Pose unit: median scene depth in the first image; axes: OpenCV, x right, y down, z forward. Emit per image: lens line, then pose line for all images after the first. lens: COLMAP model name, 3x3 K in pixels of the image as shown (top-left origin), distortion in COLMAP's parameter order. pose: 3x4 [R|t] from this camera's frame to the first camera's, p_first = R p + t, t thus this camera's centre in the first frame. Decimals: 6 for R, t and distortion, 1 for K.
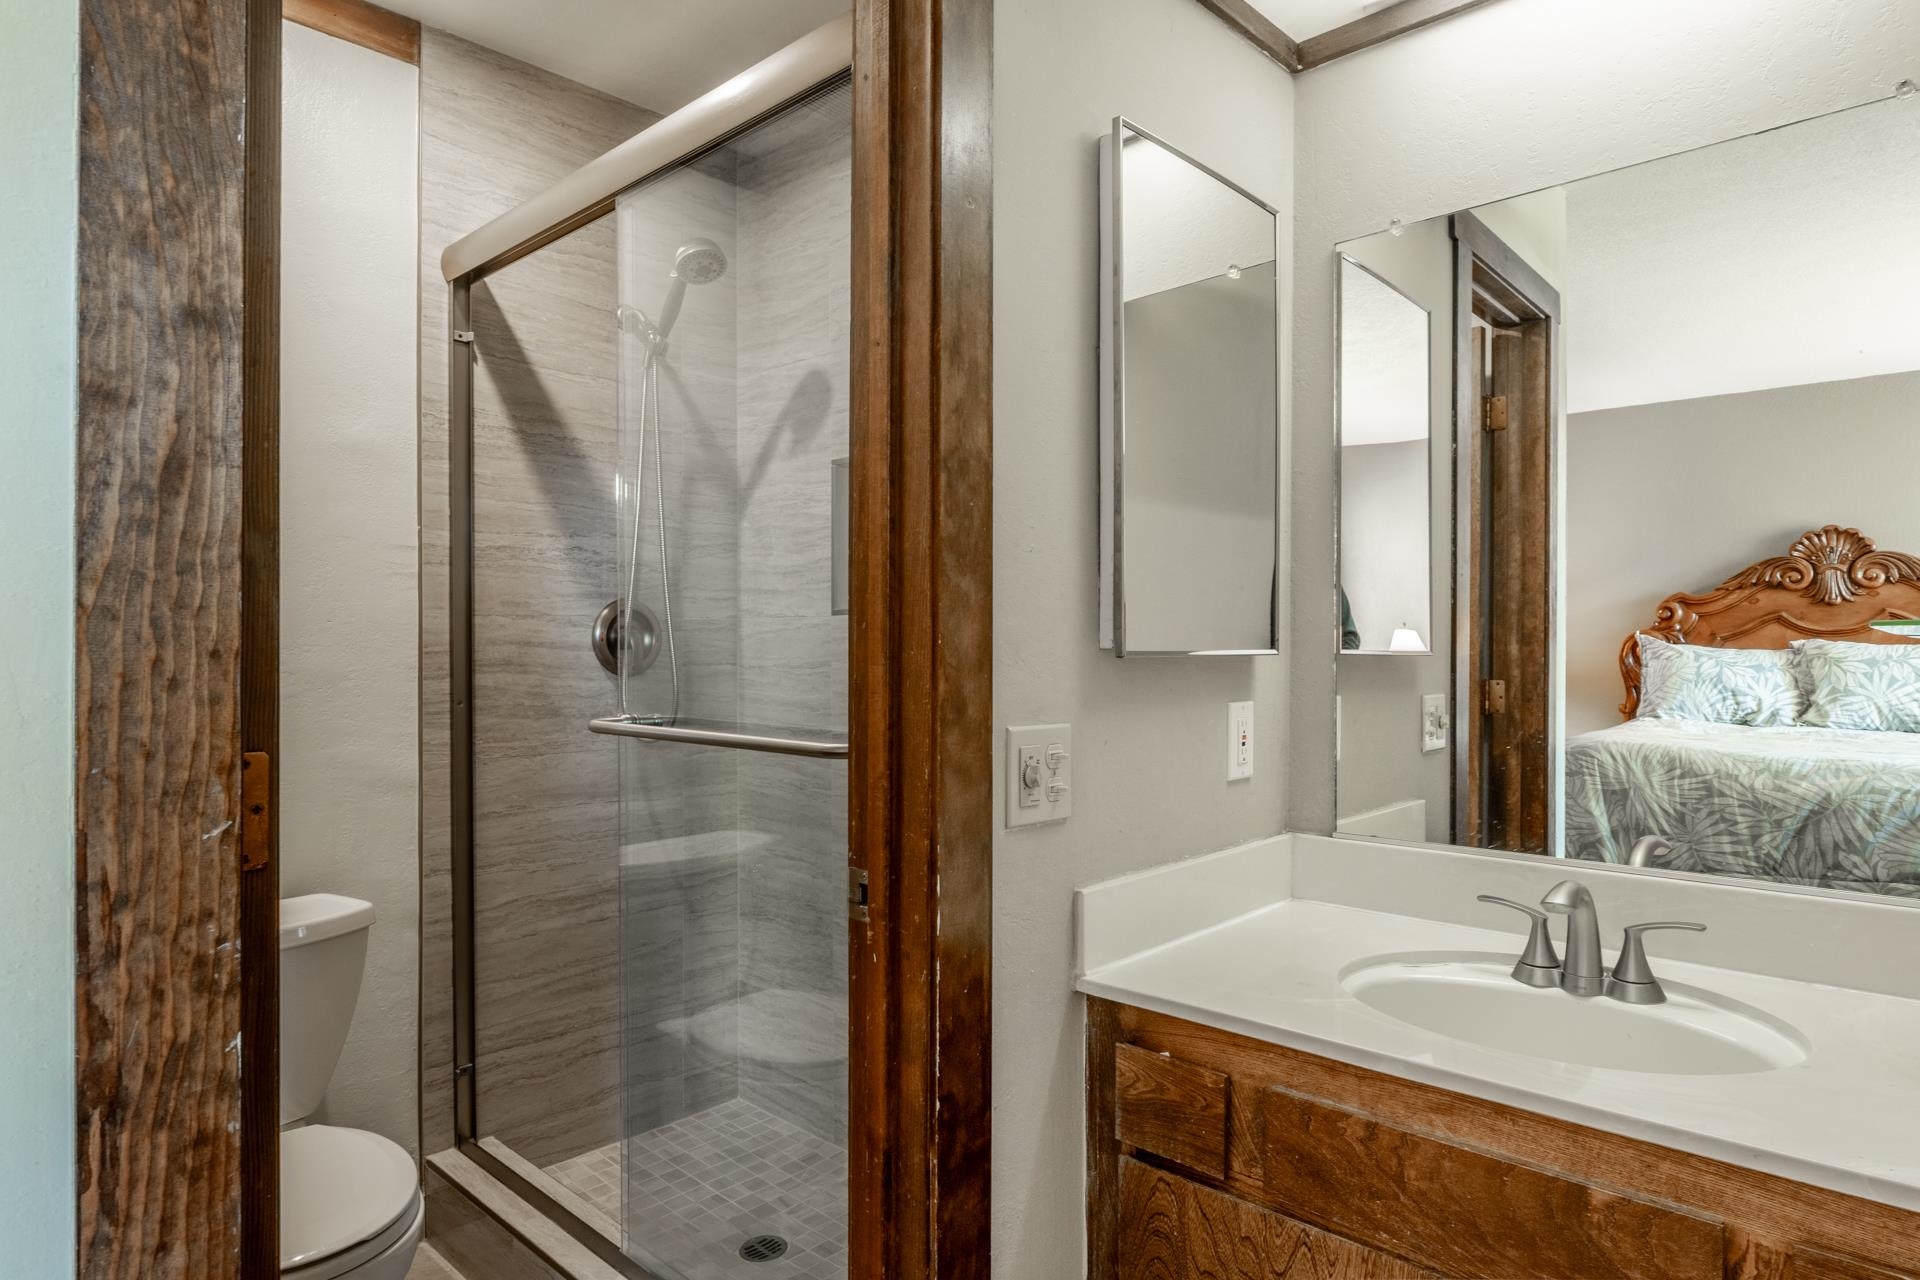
lens RADIAL K [[1083.0, 0, 996.3], [0, 1083.0, 638.7], [0, 0, 1]] dist [-0.001734, -0.000101]
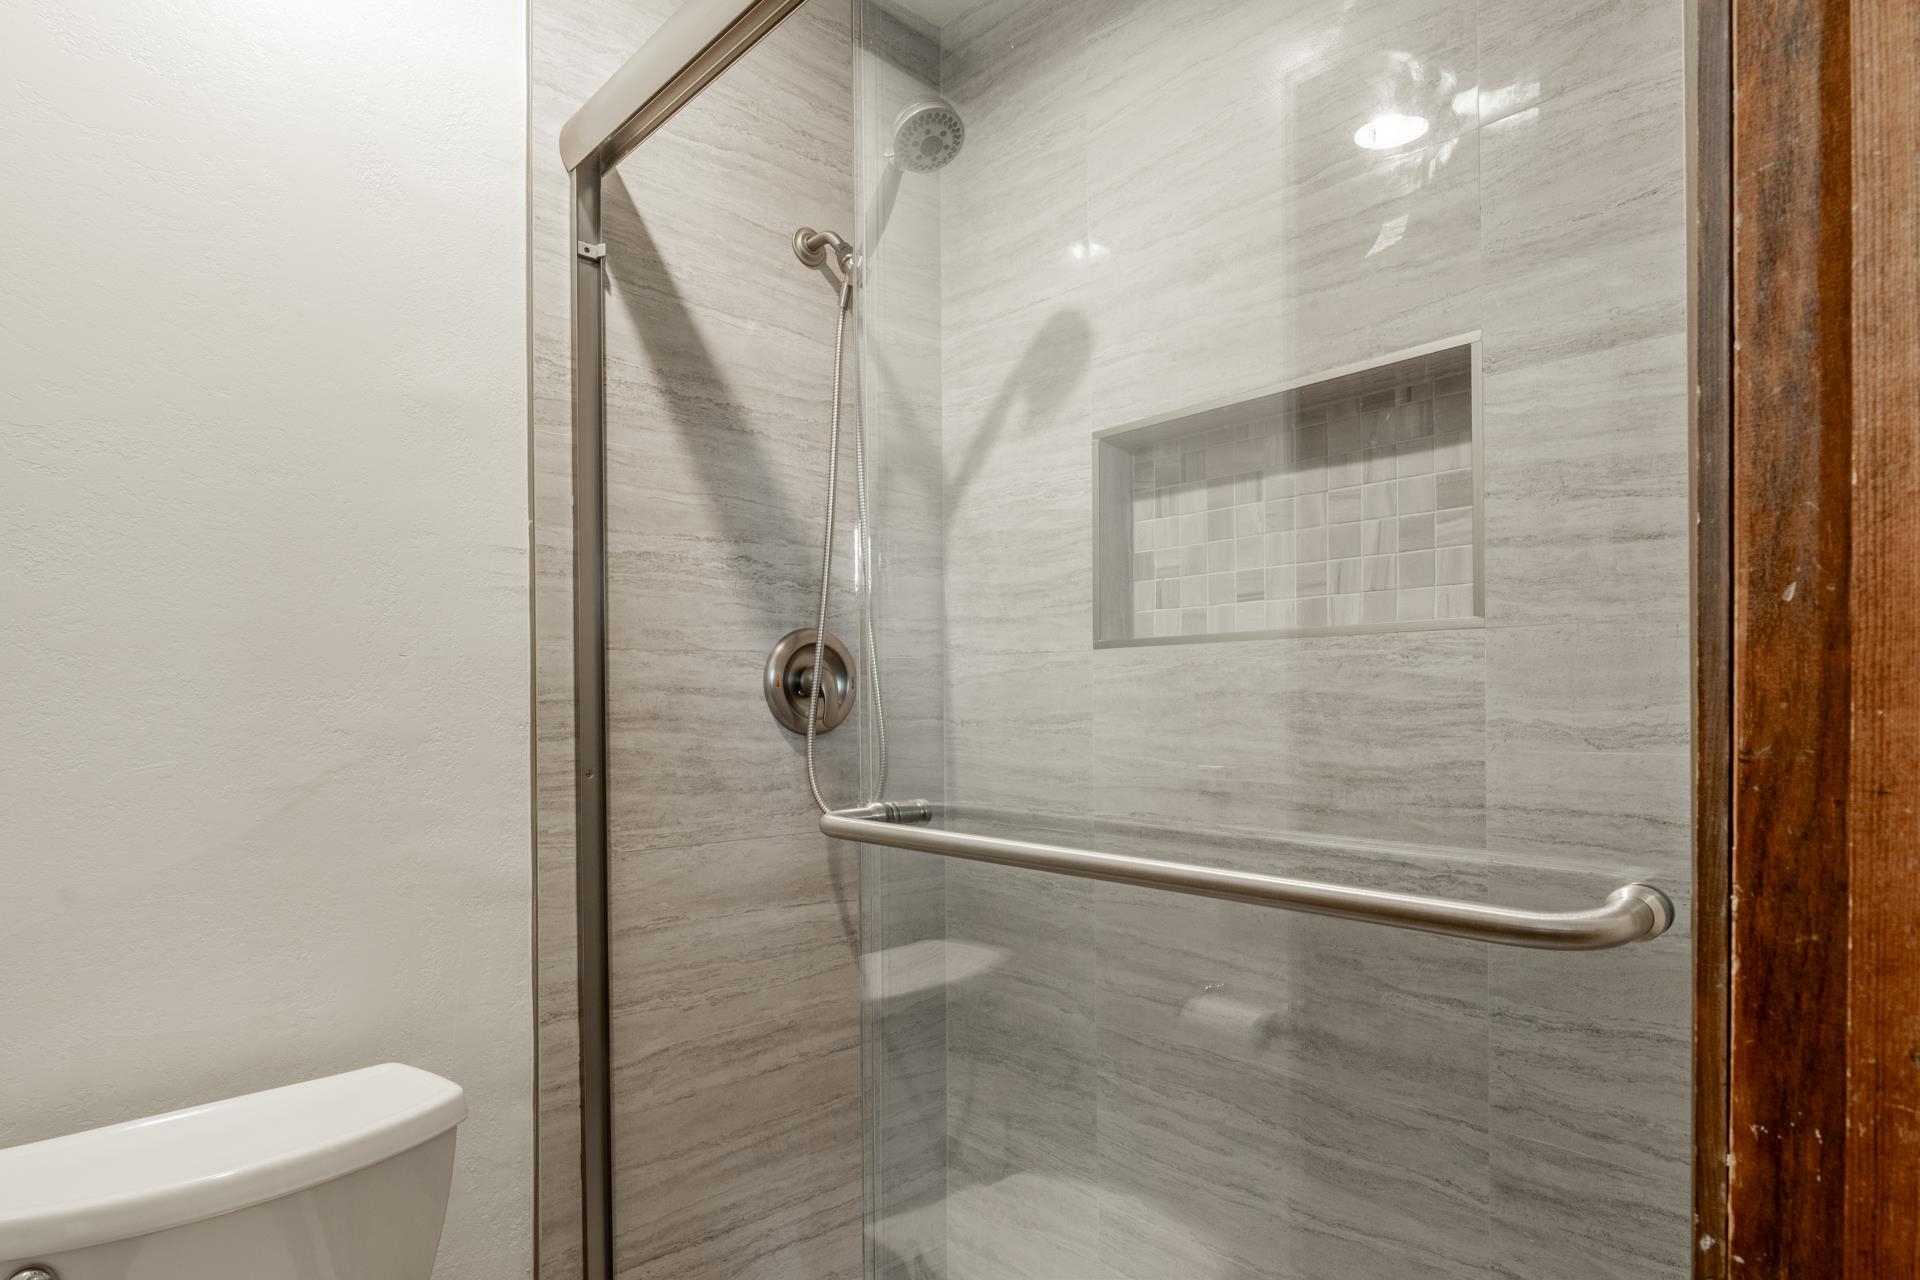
lens RADIAL K [[998.0, 0, 1006.1], [0, 998.0, 699.9], [0, 0, 1]] dist [-0.002033, -0.000968]
pose [[0.998898, -0.003984, -0.046768, -0.185167], [0.004103, 0.999989, 0.002456, 0.010561], [0.046758, -0.002645, 0.998903, 0.348430]]
